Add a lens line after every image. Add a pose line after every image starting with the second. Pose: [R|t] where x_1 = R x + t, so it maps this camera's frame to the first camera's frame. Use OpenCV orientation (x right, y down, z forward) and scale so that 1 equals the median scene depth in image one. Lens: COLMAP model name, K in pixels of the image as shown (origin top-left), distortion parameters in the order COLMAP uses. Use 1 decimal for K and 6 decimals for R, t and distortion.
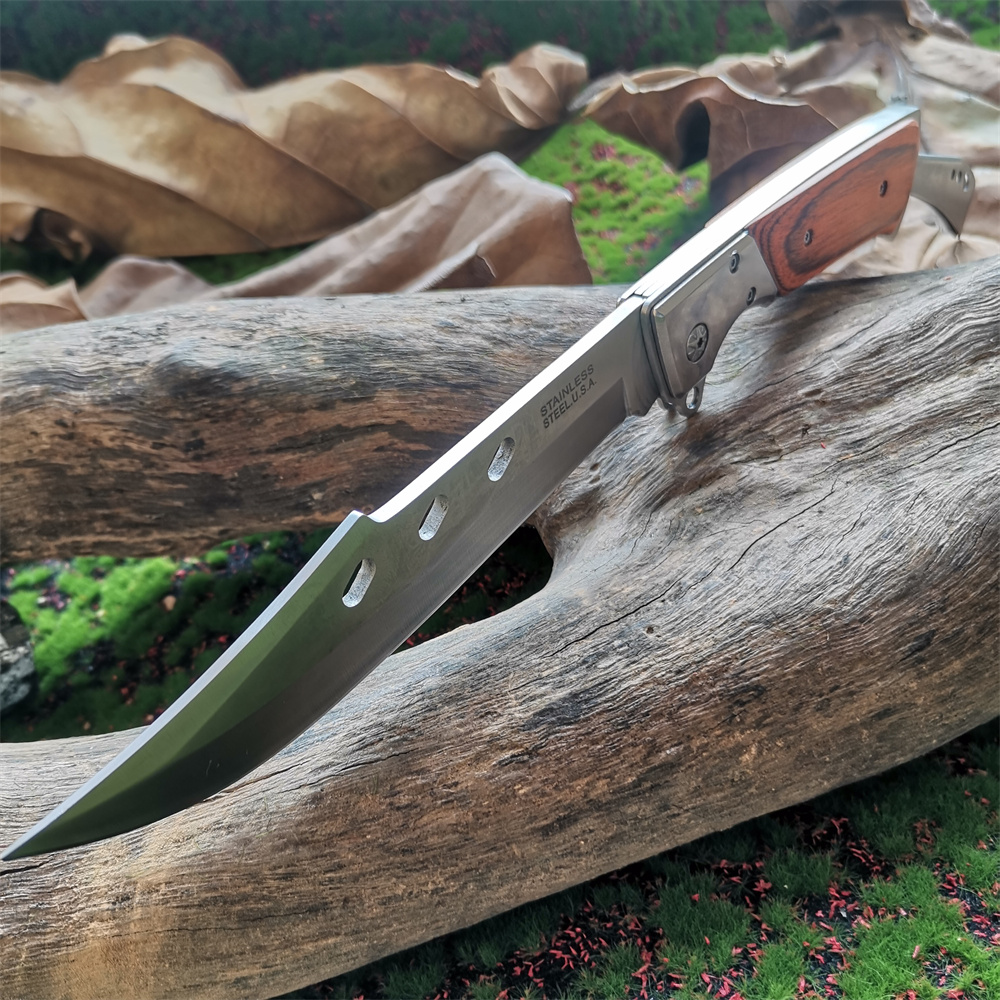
lens RADIAL K [[1025.8, 0, 494.1], [0, 1025.8, 472.8], [0, 0, 1]] dist [0.048181, -0.011157]
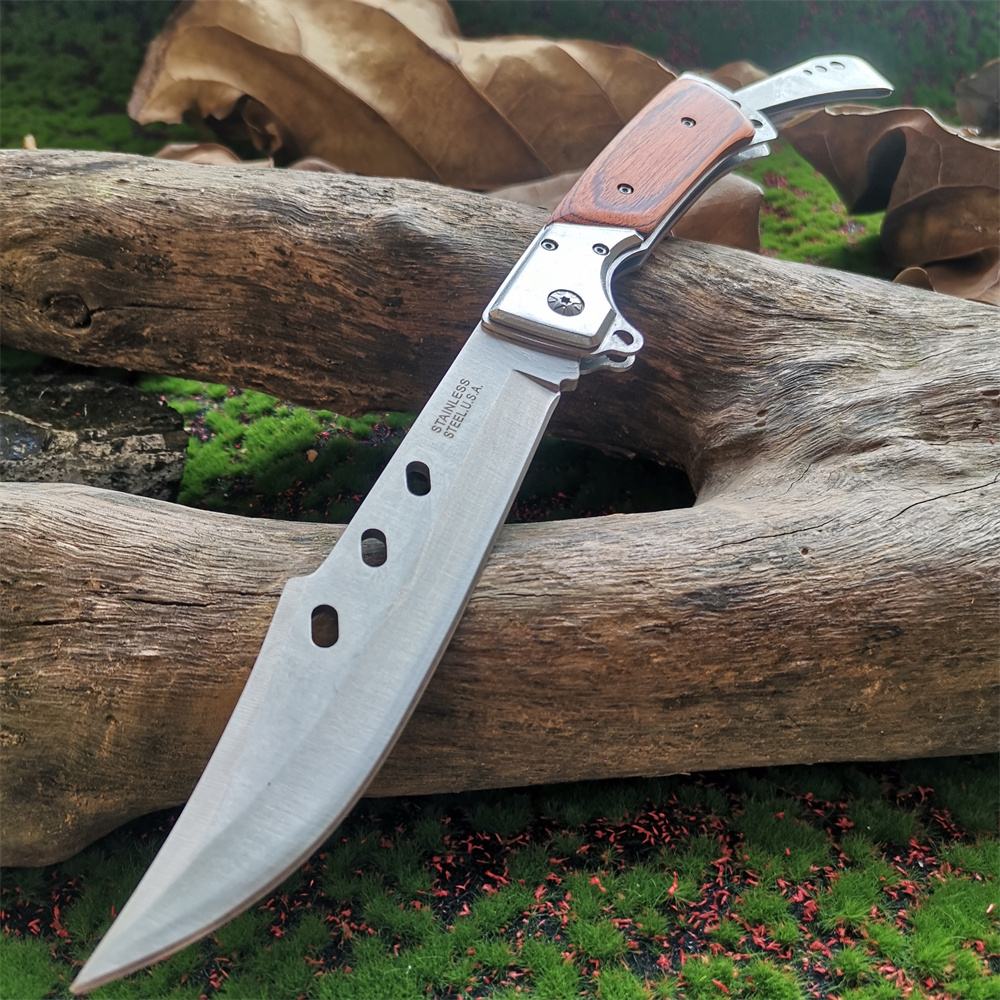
lens RADIAL K [[1022.4, 0, 501.2], [0, 1022.4, 472.3], [0, 0, 1]] dist [0.049224, -0.021183]
pose [[0.966894, 0.252789, -0.034836, -0.116726], [-0.253783, 0.966861, -0.027816, 0.163192], [0.026650, 0.035735, 0.999006, -0.048650]]
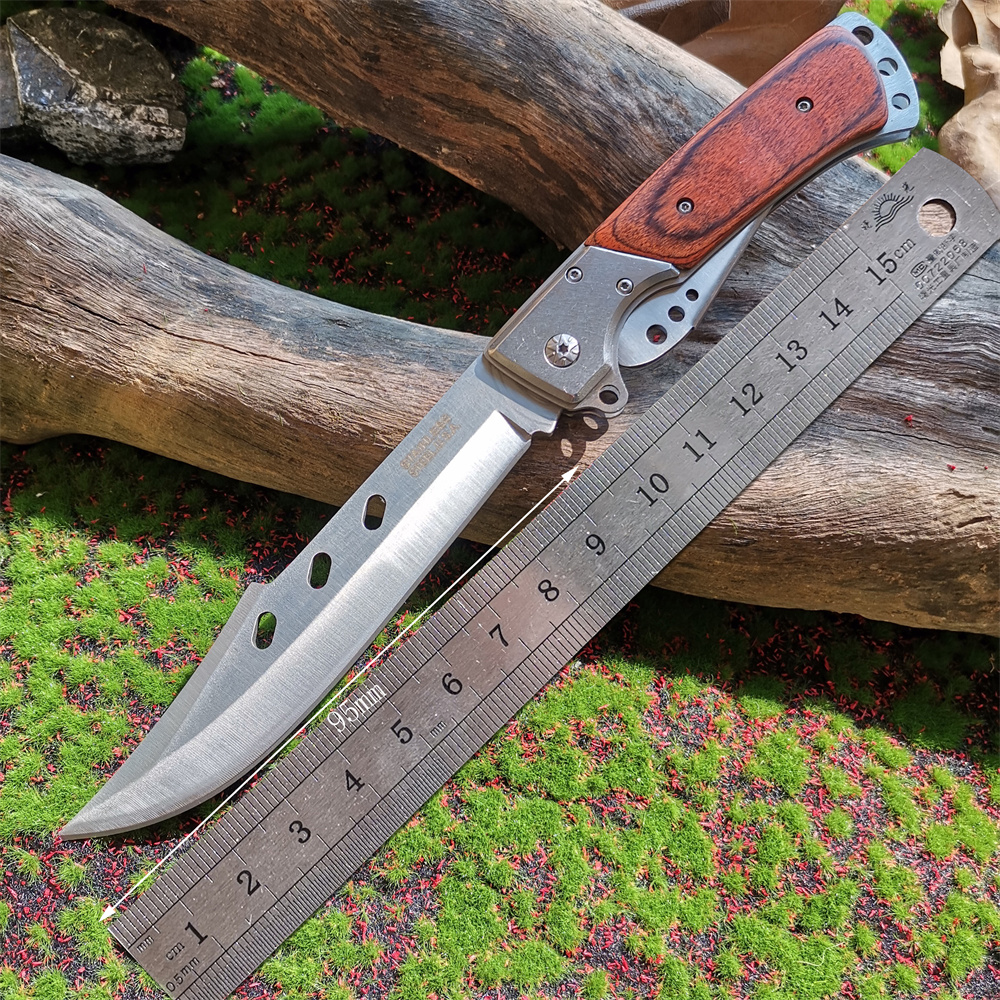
lens RADIAL K [[1053.8, 0, 520.8], [0, 1053.8, 463.1], [0, 0, 1]] dist [0.098727, -0.117155]
pose [[0.836903, 0.547274, 0.009245, 0.097027], [-0.494816, 0.749246, 0.440213, -0.333938], [0.233990, -0.372990, 0.897846, -0.226118]]
